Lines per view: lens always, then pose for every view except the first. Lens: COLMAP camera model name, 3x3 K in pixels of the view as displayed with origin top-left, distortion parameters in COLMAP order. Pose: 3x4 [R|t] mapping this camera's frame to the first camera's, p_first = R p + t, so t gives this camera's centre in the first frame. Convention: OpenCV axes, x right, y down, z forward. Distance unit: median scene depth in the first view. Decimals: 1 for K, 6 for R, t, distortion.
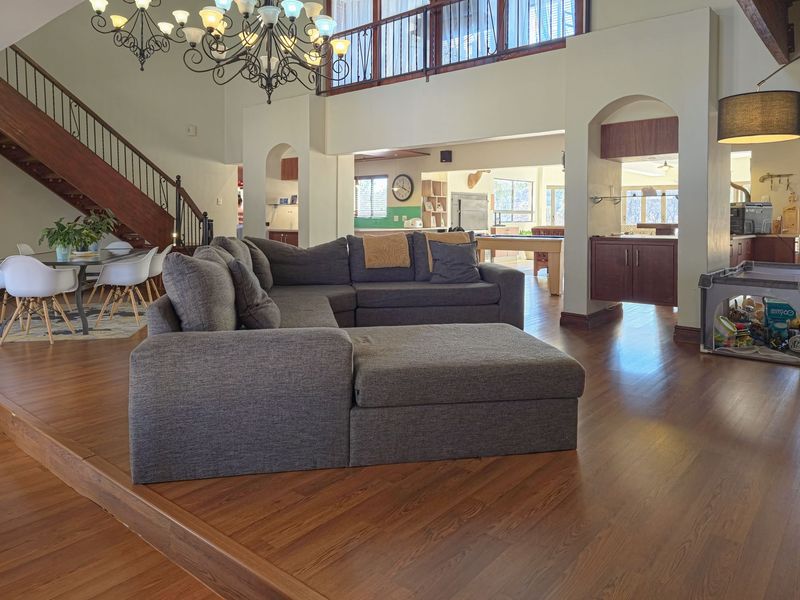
lens RADIAL K [[555.5, 0, 431.8], [0, 555.5, 301.3], [0, 0, 1]] dist [0.019676, -0.003545]
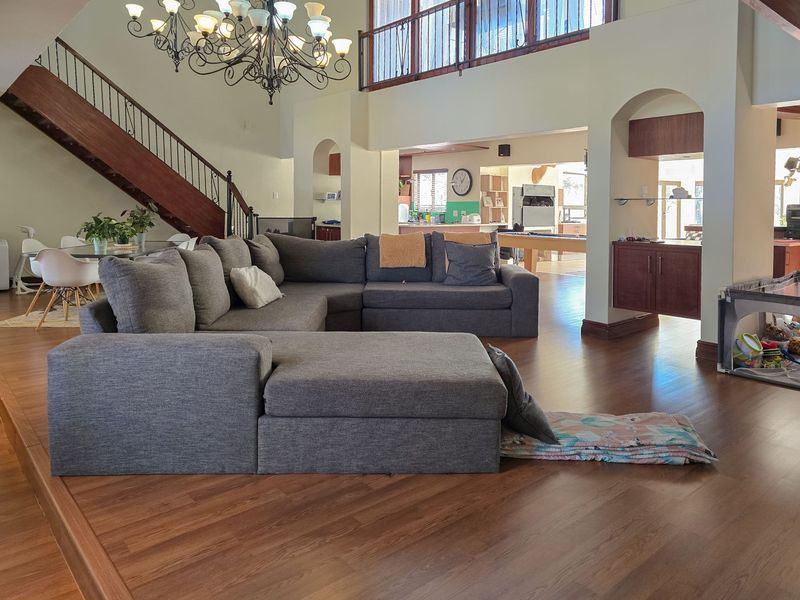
lens RADIAL K [[566.6, 0, 444.6], [0, 566.6, 300.8], [0, 0, 1]] dist [0.023140, -0.002593]
pose [[0.989250, 0.036552, -0.141594, 0.141391], [-0.034985, 0.999296, 0.013541, -0.018089], [0.141989, -0.008442, 0.989832, 0.014581]]
